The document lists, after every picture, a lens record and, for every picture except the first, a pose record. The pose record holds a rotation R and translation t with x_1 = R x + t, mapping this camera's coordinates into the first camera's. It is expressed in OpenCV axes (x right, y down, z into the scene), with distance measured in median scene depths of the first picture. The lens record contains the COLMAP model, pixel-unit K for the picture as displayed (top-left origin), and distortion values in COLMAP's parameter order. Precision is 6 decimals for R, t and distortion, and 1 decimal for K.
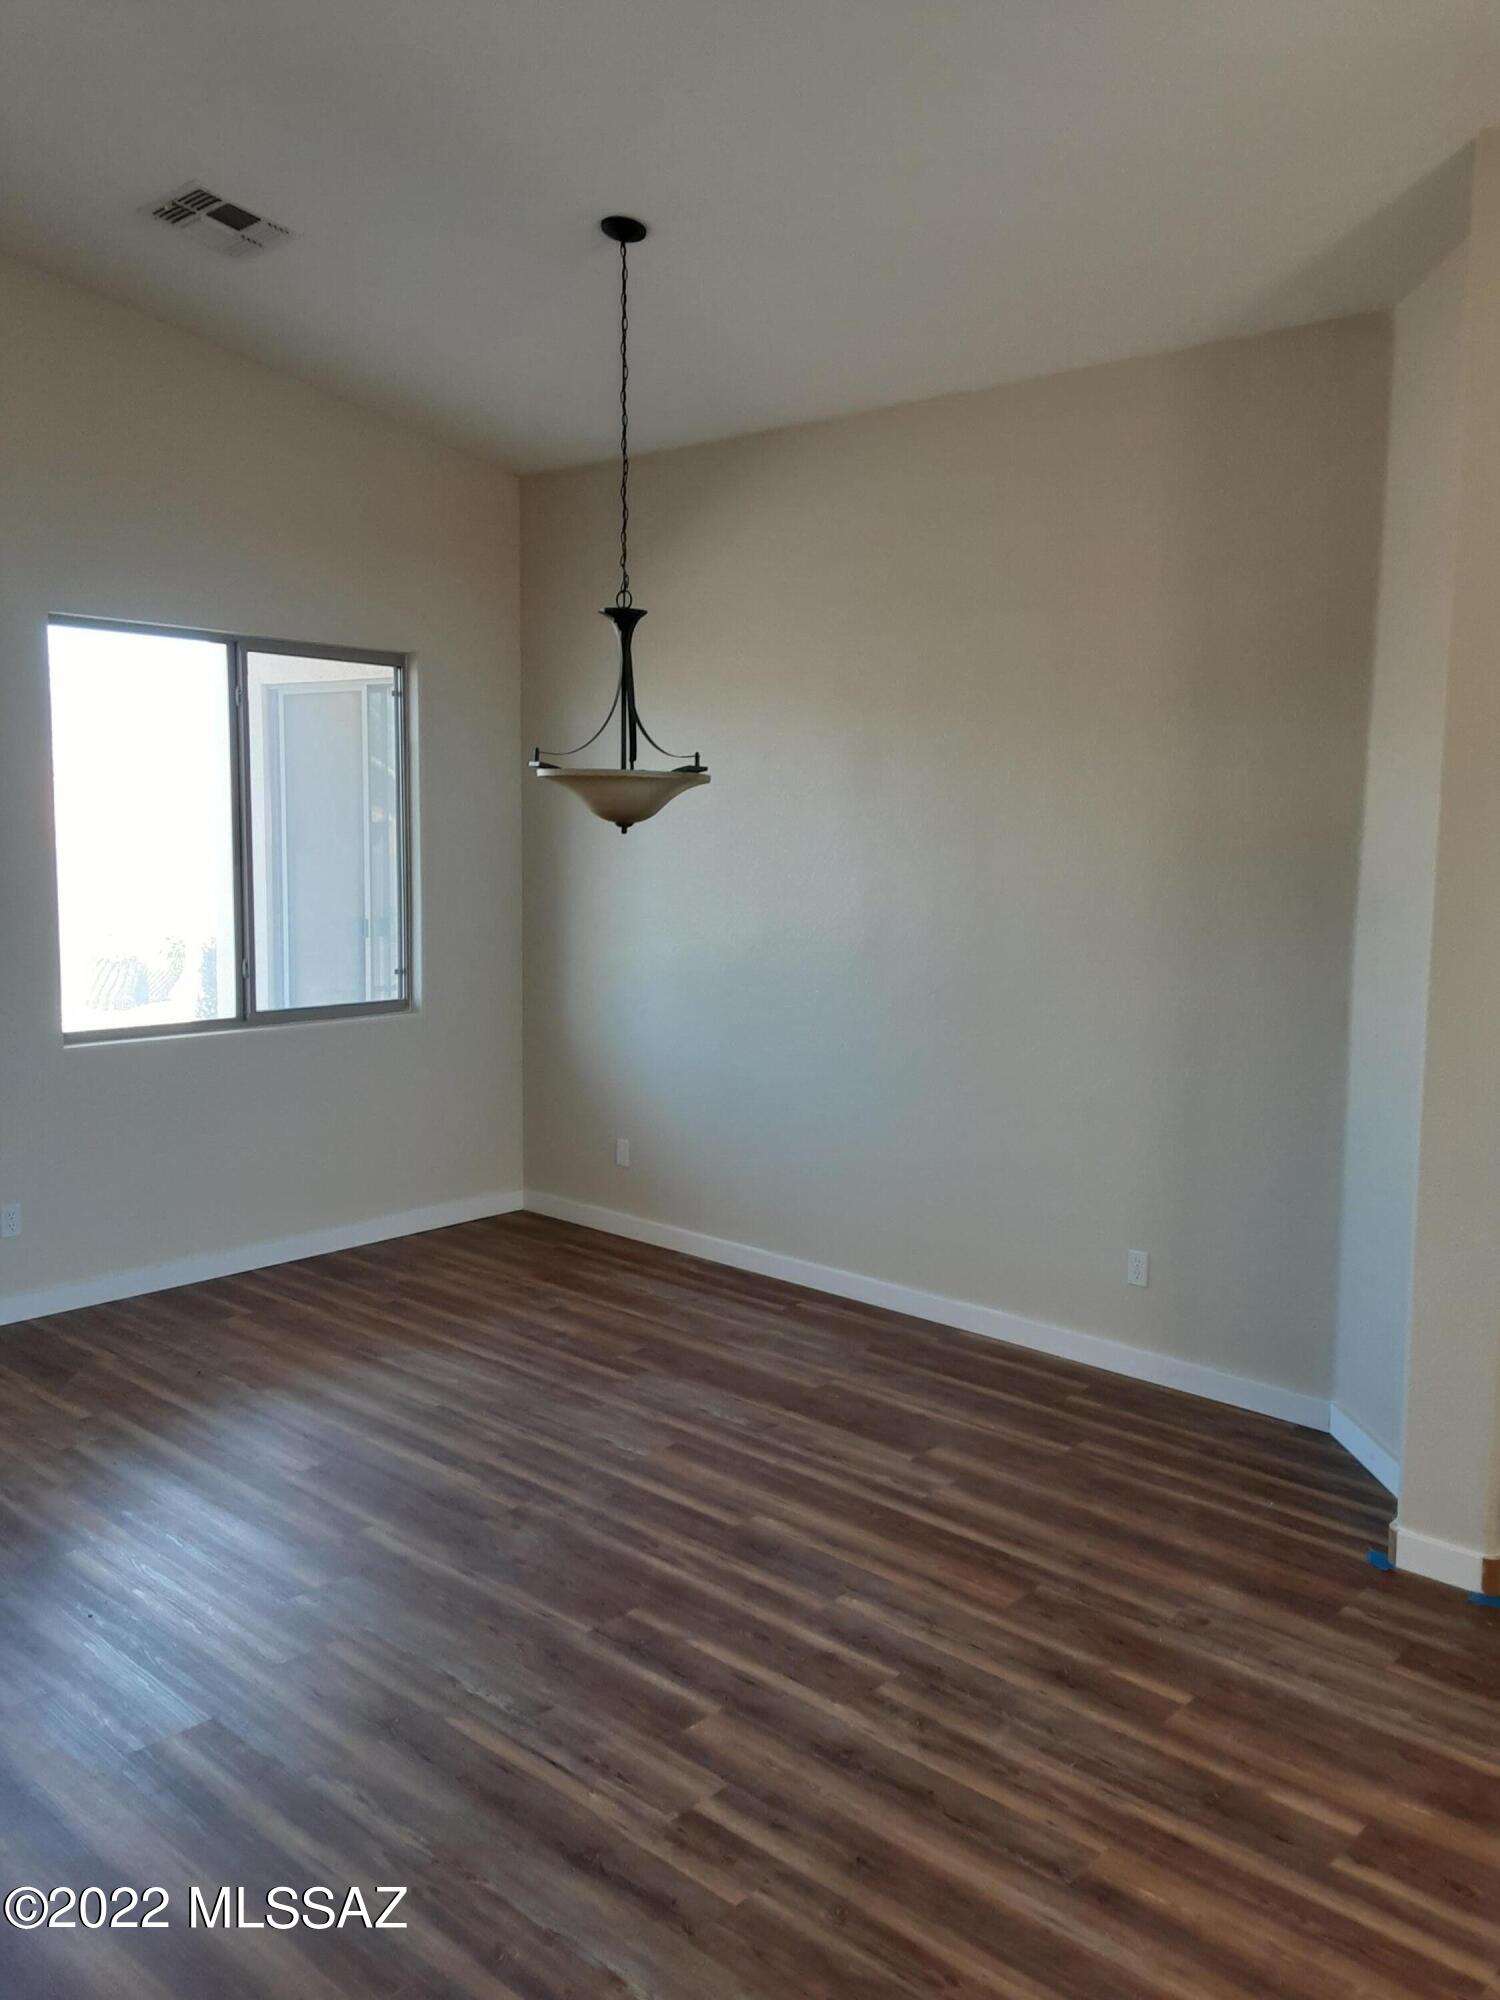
lens RADIAL K [[1599.5, 0, 774.0], [0, 1599.5, 1008.0], [0, 0, 1]] dist [0.115200, -0.158834]
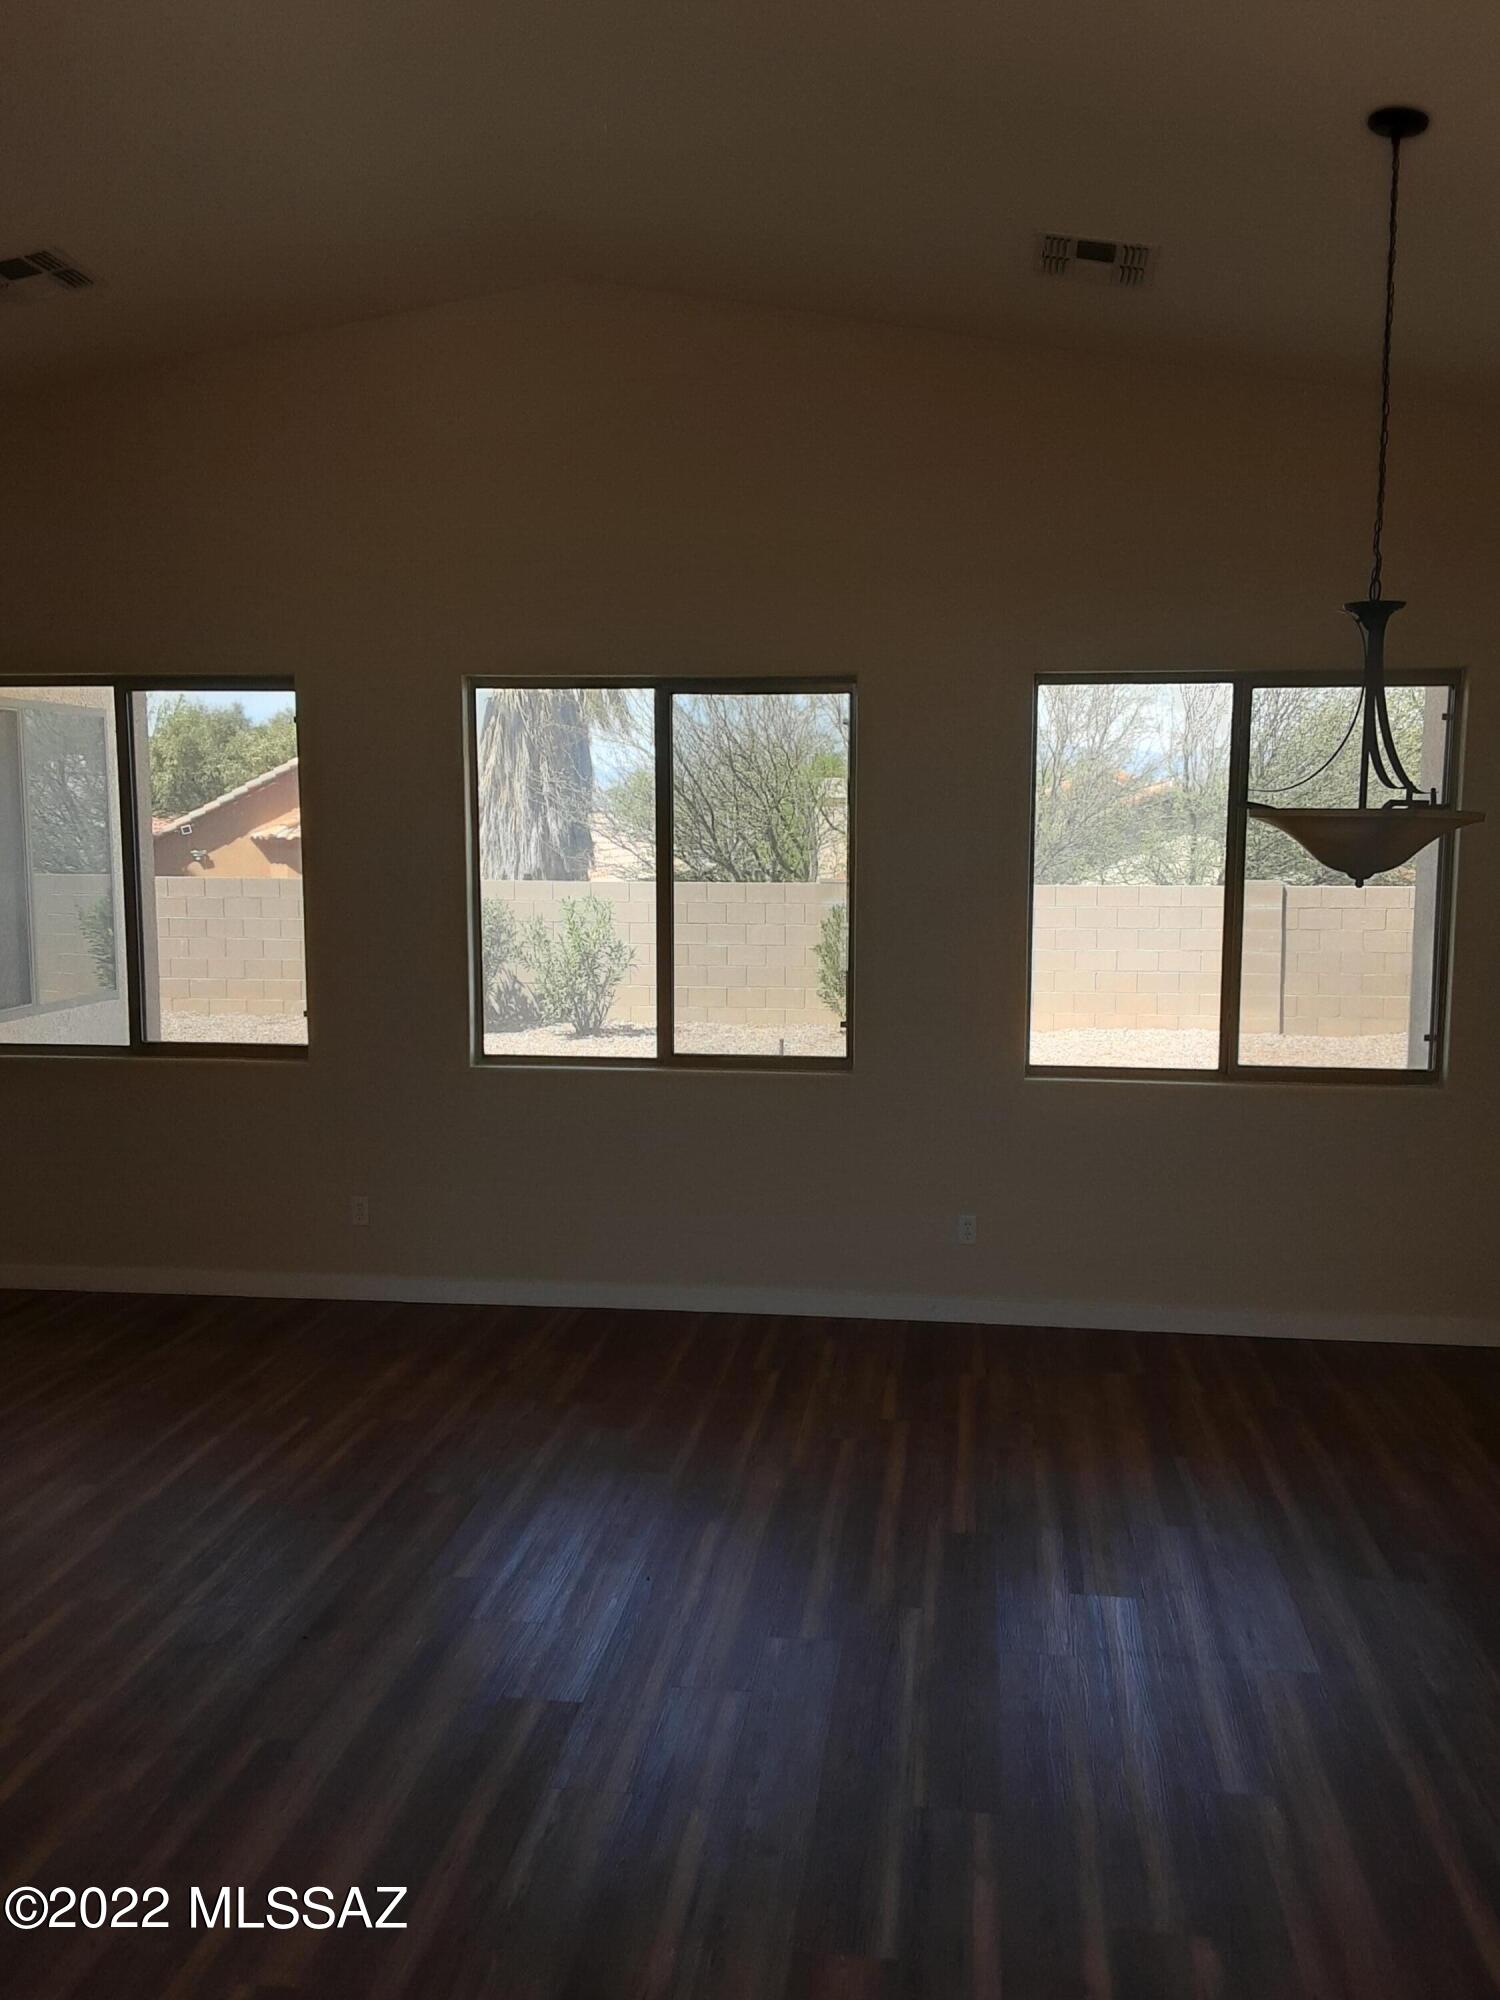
lens RADIAL K [[1599.5, 0, 774.0], [0, 1599.5, 1008.0], [0, 0, 1]] dist [0.115200, -0.158834]
pose [[0.593121, 0.079206, -0.801208, 0.313209], [-0.096471, 0.994971, 0.026945, -0.034862], [0.799313, 0.061312, 0.597779, 0.245027]]
